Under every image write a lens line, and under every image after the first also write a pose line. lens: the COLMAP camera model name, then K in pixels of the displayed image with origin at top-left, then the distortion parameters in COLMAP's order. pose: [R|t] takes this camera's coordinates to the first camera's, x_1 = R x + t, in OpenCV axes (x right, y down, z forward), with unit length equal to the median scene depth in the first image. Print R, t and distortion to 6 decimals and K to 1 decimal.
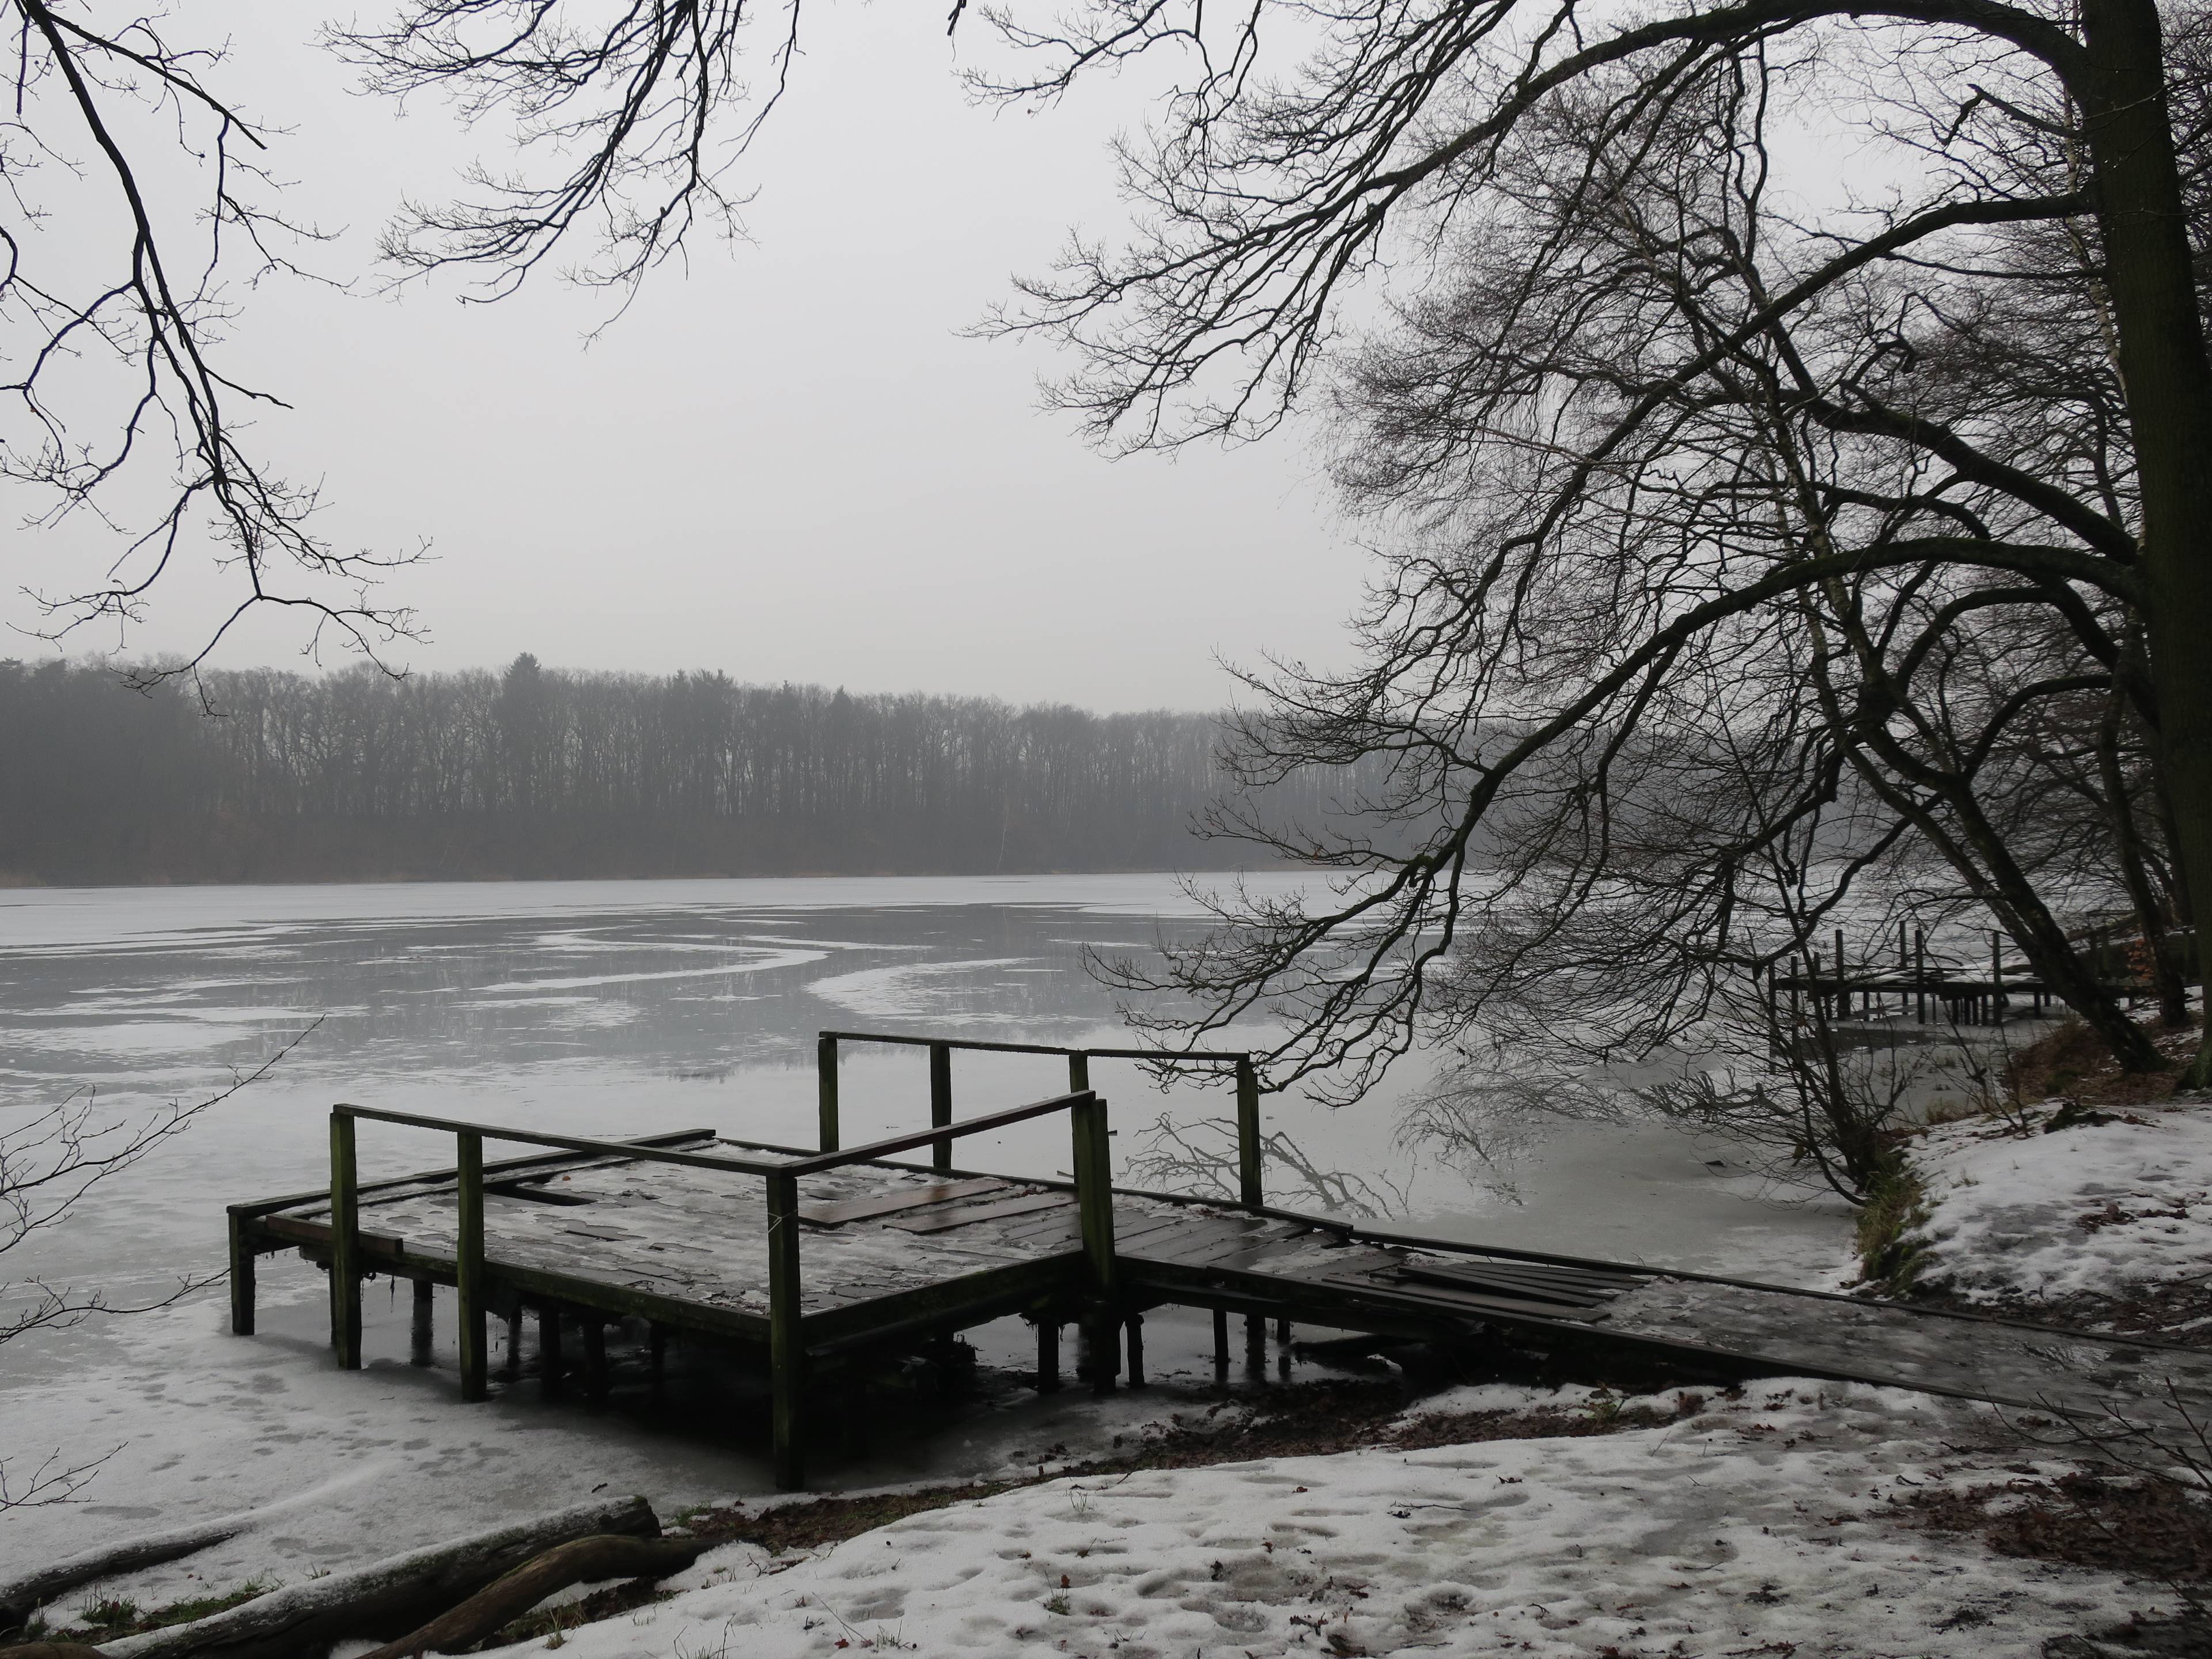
lens RADIAL K [[1947.6, 0, 1111.5], [0, 1947.6, 828.8], [0, 0, 1]] dist [-0.025842, -0.016427]
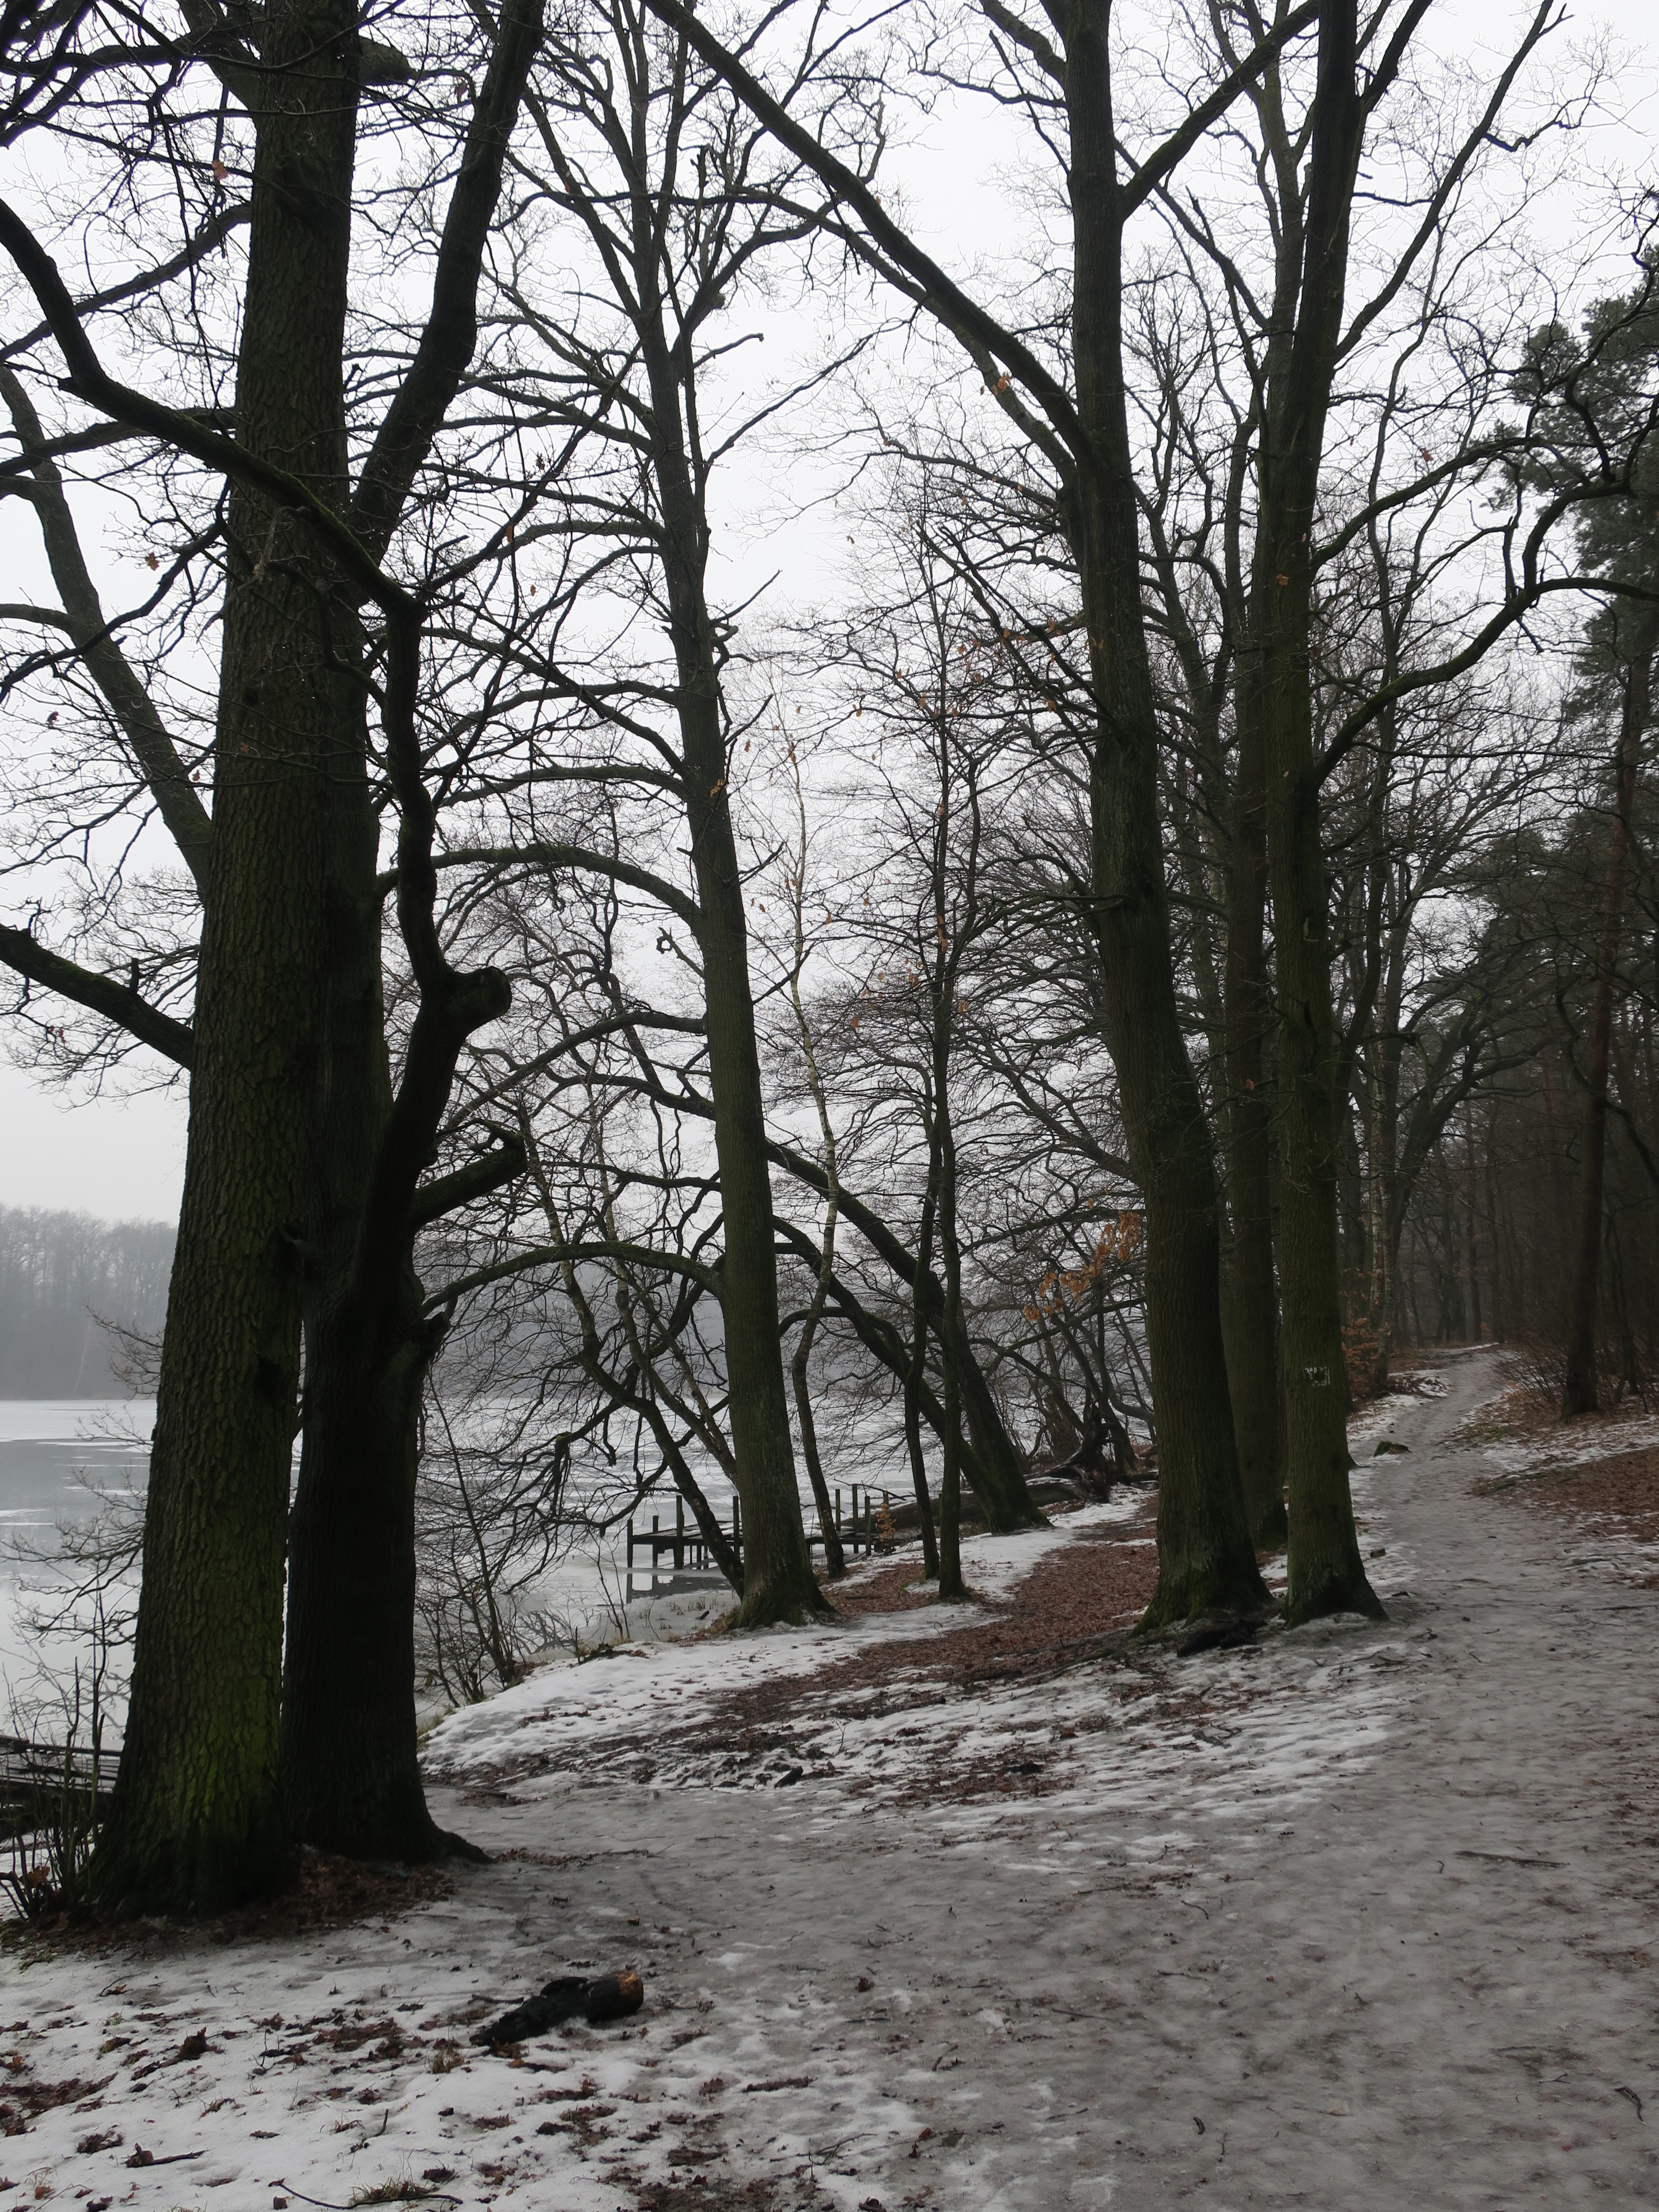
lens RADIAL K [[1947.6, 0, 835.4], [0, 1947.6, 1113.4], [0, 0, 1]] dist [-0.025842, -0.016427]
pose [[0.953427, 0.051824, 0.297140, 0.121752], [-0.015445, 0.992225, -0.123495, -0.056476], [-0.301230, 0.113154, 0.946814, -0.355443]]
